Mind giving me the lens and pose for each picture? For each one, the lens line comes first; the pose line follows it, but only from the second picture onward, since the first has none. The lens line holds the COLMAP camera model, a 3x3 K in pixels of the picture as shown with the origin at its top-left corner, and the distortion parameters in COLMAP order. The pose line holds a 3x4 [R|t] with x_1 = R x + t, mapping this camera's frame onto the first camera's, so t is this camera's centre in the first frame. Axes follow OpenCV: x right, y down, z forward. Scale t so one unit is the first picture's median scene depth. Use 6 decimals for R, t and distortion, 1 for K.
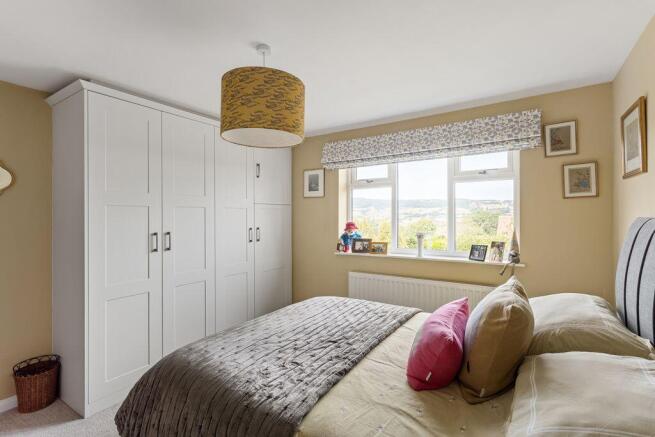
lens RADIAL K [[314.5, 0, 329.3], [0, 314.5, 211.8], [0, 0, 1]] dist [0.001849, 0.000363]
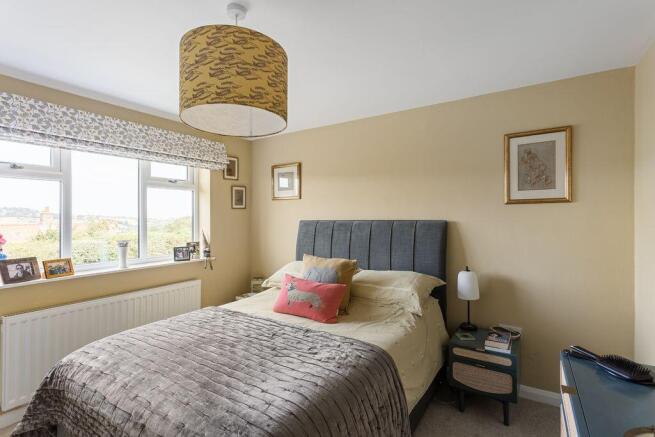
lens RADIAL K [[314.5, 0, 330.1], [0, 314.5, 219.7], [0, 0, 1]] dist [0.001849, 0.000363]
pose [[-0.017276, -0.000360, 0.999851, -0.640643], [-0.007364, 0.999973, 0.000232, 0.005300], [-0.999824, -0.007359, -0.017278, 0.486698]]
